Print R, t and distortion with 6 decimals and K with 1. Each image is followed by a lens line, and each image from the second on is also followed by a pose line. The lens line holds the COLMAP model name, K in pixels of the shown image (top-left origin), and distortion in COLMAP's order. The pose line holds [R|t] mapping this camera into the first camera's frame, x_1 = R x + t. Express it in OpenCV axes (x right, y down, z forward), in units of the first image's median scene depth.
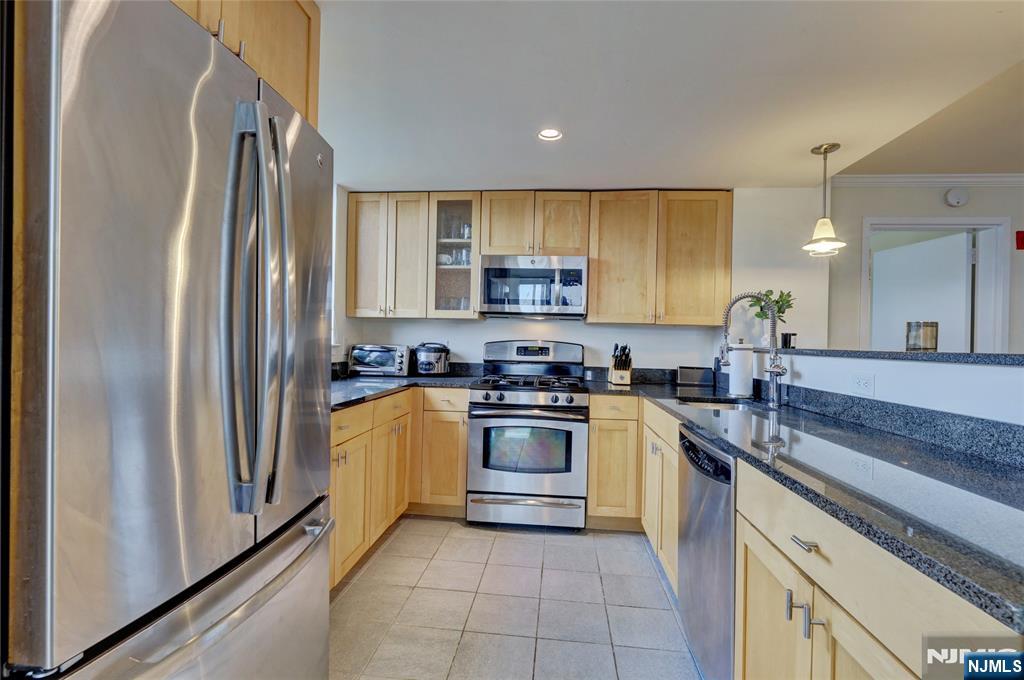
lens RADIAL K [[479.5, 0, 512.0], [0, 479.5, 340.0], [0, 0, 1]] dist [-0.001481, 0.000212]
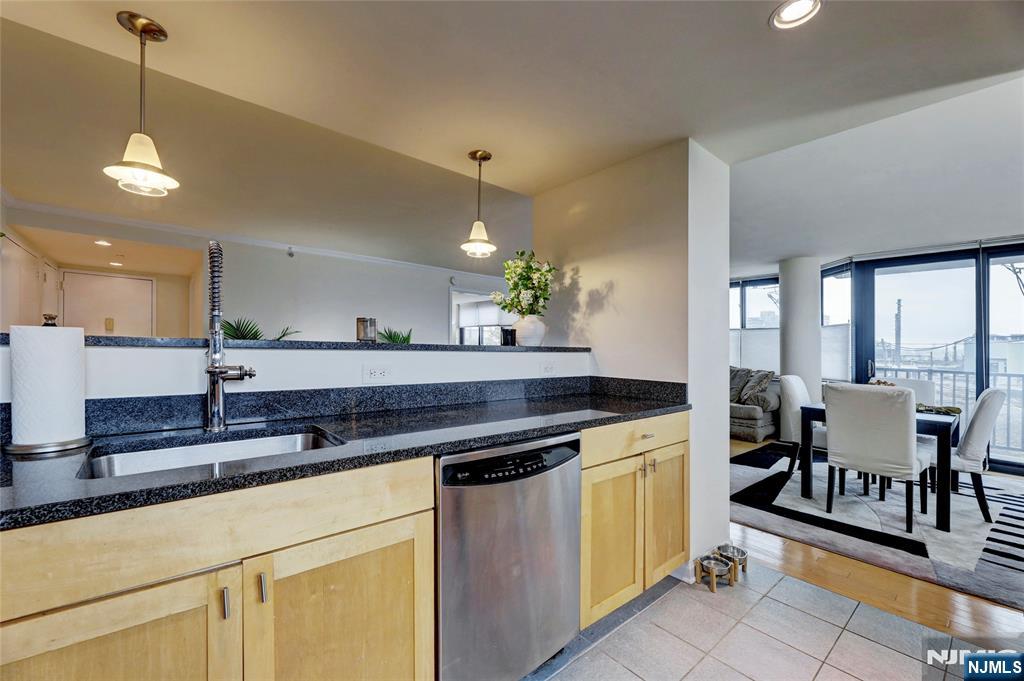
lens RADIAL K [[414.1, 0, 512.0], [0, 414.1, 340.5], [0, 0, 1]] dist [-0.000573, -0.000174]
pose [[-0.717722, -0.026082, 0.695841, -0.146316], [-0.040746, 0.999159, -0.004576, 0.009264], [-0.695136, -0.031637, -0.718181, 1.573912]]
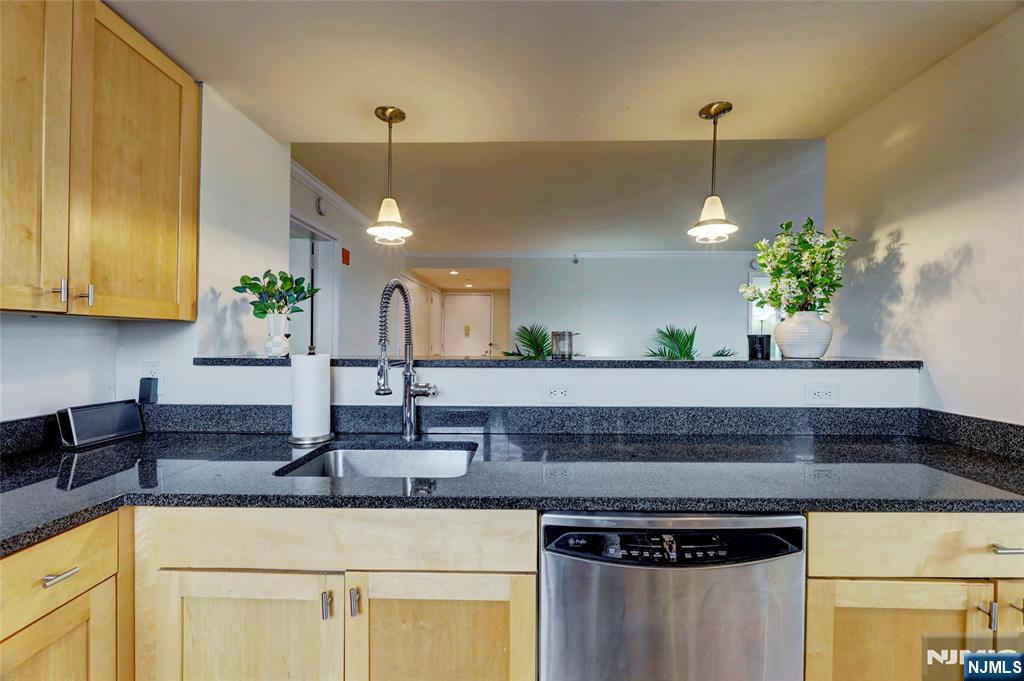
lens RADIAL K [[422.4, 0, 512.0], [0, 422.4, 340.5], [0, 0, 1]] dist [-0.001265, -0.000407]
pose [[-0.077731, -0.030761, 0.996500, -0.153184], [-0.009574, 0.999501, 0.030107, -0.047972], [-0.996928, -0.007200, -0.077986, 1.254387]]
